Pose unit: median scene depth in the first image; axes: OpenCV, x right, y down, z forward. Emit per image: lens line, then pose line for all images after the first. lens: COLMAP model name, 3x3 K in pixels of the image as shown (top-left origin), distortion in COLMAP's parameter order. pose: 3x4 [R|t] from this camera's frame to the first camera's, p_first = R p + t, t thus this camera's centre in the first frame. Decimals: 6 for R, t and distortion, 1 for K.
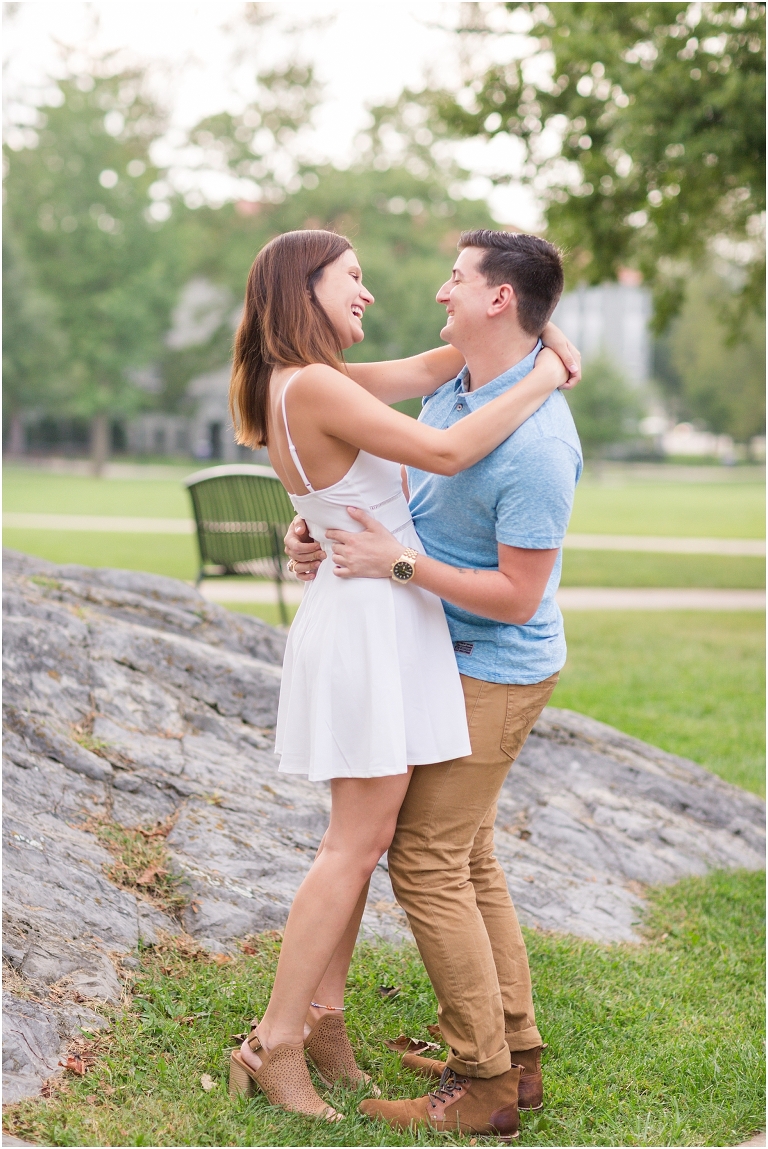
lens RADIAL K [[2744.1, 0, 385.2], [0, 2744.1, 559.0], [0, 0, 1]] dist [0.047377, 0.063023]
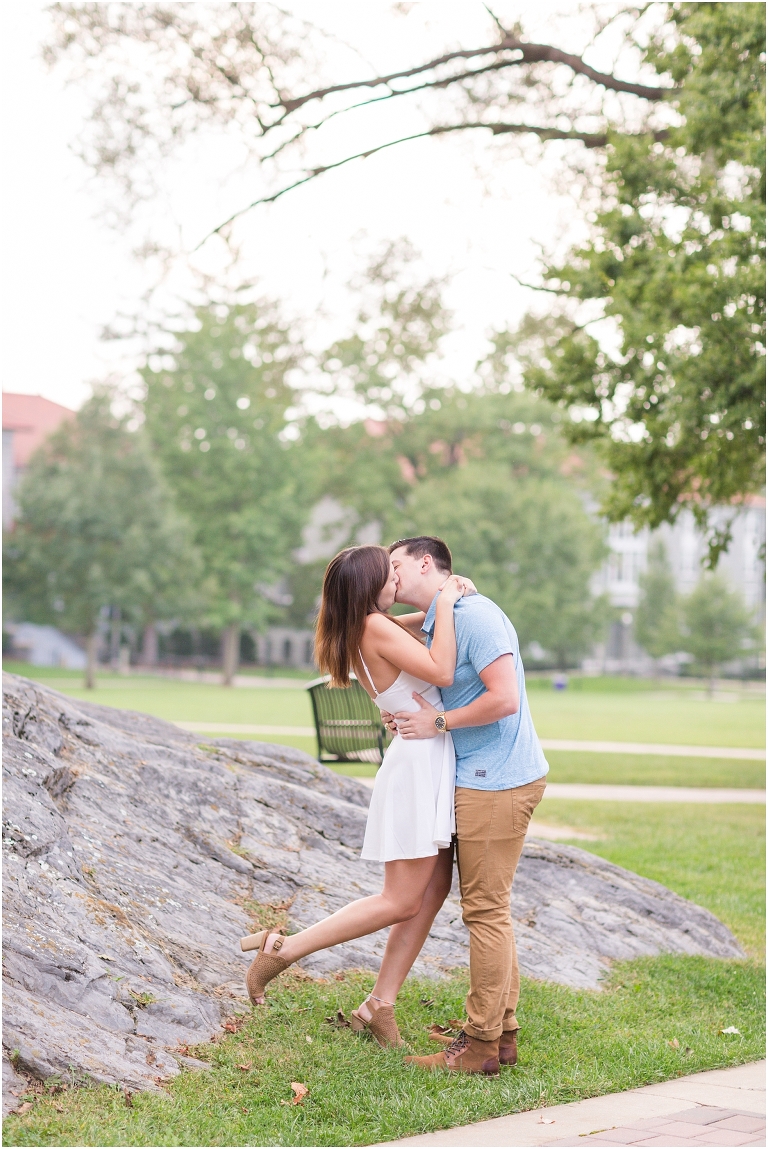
lens RADIAL K [[2744.1, 0, 385.2], [0, 2744.1, 559.0], [0, 0, 1]] dist [0.047377, 0.063023]
pose [[0.998862, 0.010069, -0.046612, 0.038688], [-0.013659, 0.996911, -0.077339, 0.020500], [0.045690, 0.077888, 0.995915, -0.471854]]
